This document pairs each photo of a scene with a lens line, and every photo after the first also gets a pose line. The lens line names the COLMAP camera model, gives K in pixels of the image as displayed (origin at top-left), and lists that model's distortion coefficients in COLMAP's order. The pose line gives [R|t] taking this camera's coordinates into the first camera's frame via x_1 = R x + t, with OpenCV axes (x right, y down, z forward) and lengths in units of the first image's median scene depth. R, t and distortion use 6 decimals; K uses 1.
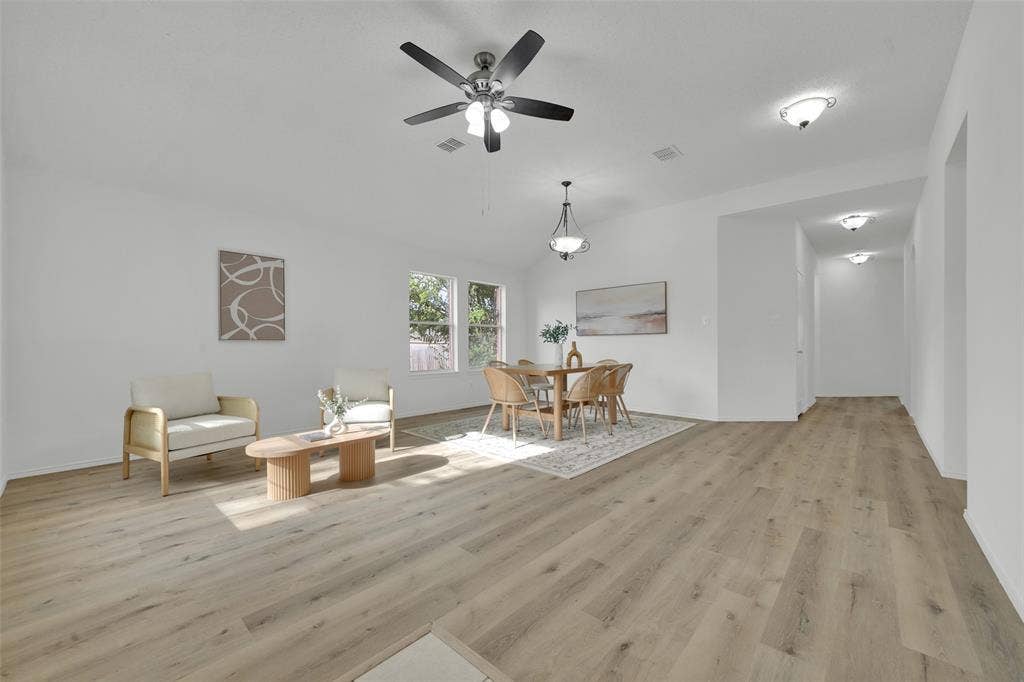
lens RADIAL K [[401.2, 0, 510.2], [0, 401.2, 343.2], [0, 0, 1]] dist [-0.000646, -0.005640]
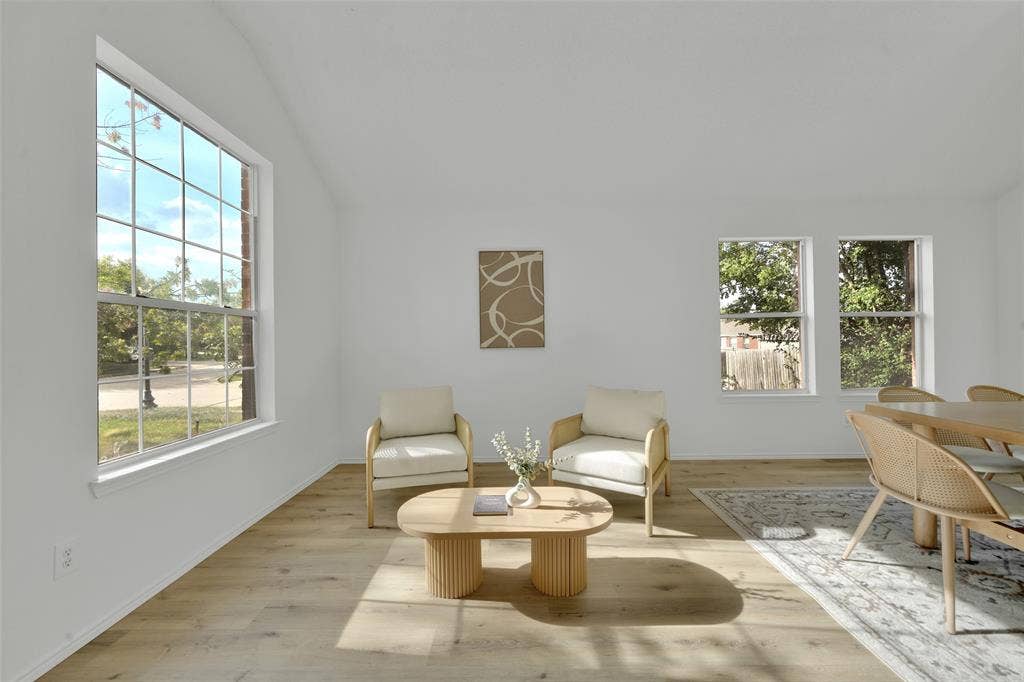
lens RADIAL K [[401.2, 0, 510.2], [0, 401.2, 343.2], [0, 0, 1]] dist [-0.000646, -0.005640]
pose [[0.665059, -0.007389, -0.746754, 0.015462], [0.014209, 0.999895, 0.002760, -0.020217], [0.746655, -0.012446, 0.665095, 0.414816]]
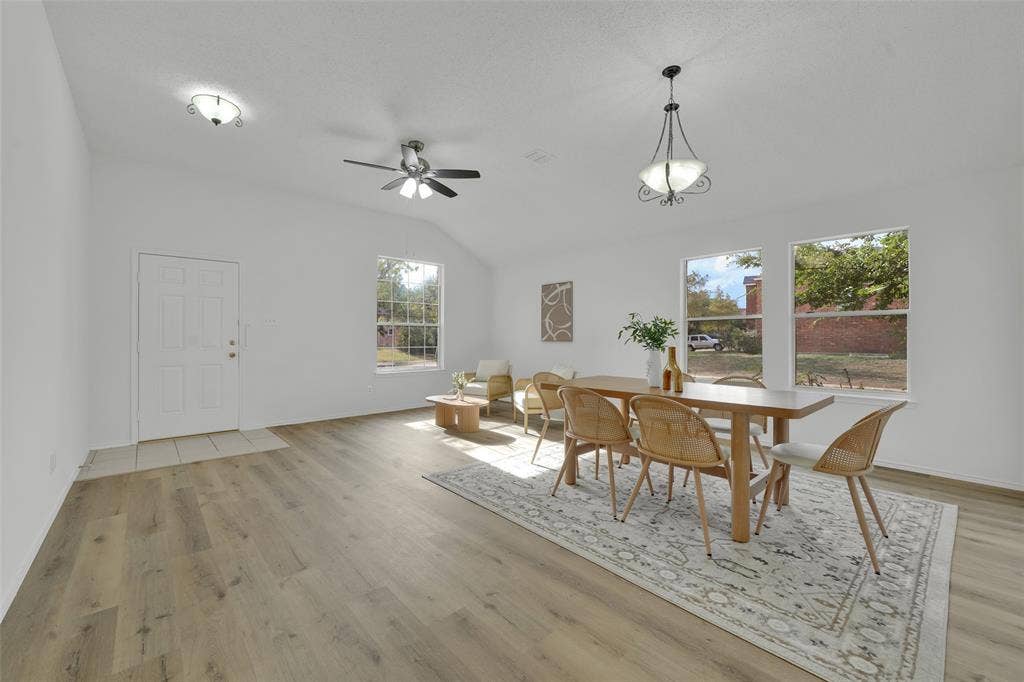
lens RADIAL K [[416.5, 0, 505.3], [0, 416.5, 333.2], [0, 0, 1]] dist [-0.002078, -0.000269]
pose [[-0.120779, -0.010661, -0.992622, 0.914219], [0.006202, 0.999915, -0.011494, -0.020960], [0.992660, -0.007545, -0.120702, 1.011603]]
